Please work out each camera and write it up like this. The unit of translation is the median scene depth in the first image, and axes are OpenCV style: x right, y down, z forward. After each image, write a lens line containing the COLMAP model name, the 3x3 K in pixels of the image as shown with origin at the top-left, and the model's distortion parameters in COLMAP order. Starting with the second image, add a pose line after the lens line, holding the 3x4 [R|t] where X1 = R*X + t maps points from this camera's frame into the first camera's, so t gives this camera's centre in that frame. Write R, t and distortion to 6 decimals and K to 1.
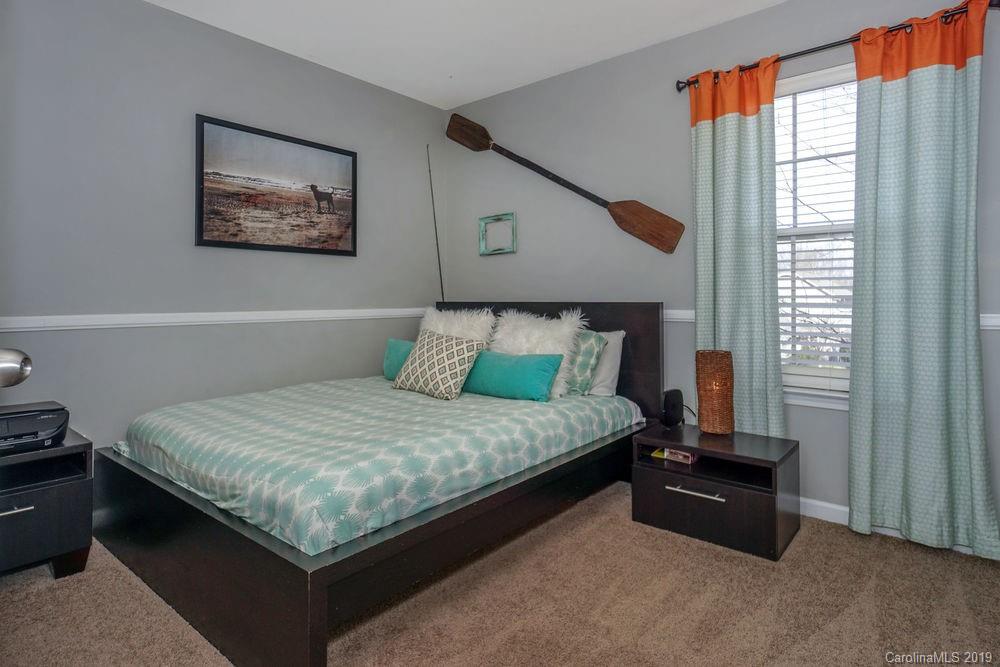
lens RADIAL K [[547.2, 0, 500.0], [0, 547.2, 333.5], [0, 0, 1]] dist [0.001170, 0.000649]
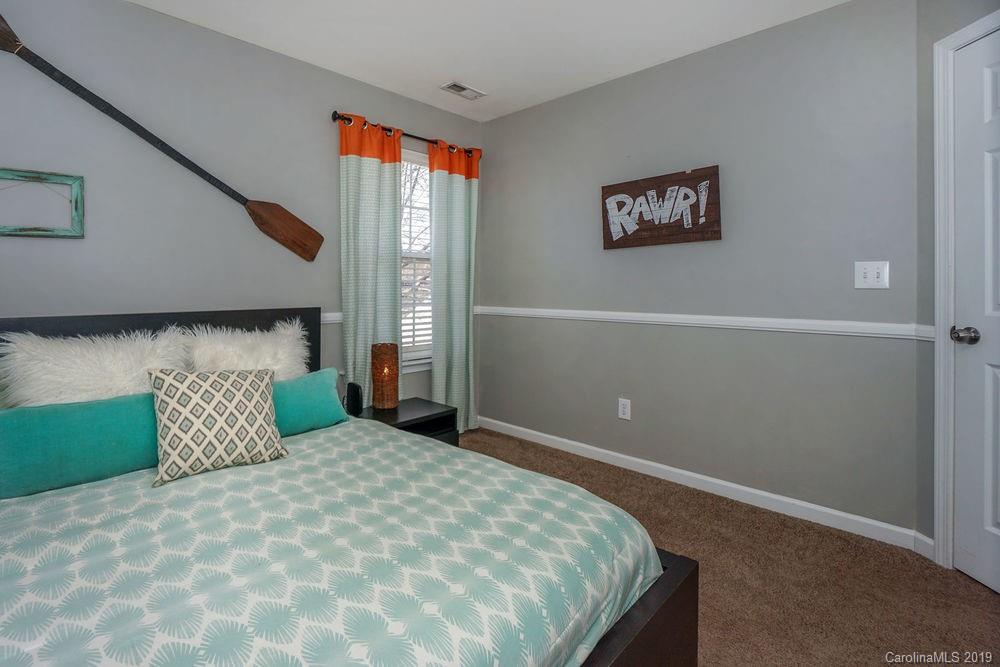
lens RADIAL K [[471.5, 0, 497.3], [0, 471.5, 306.7], [0, 0, 1]] dist [0.002353, 0.000503]
pose [[0.055341, -0.039294, 0.997694, -0.603482], [0.074229, 0.996622, 0.035134, -0.064022], [-0.995704, 0.072114, 0.058070, 0.599543]]
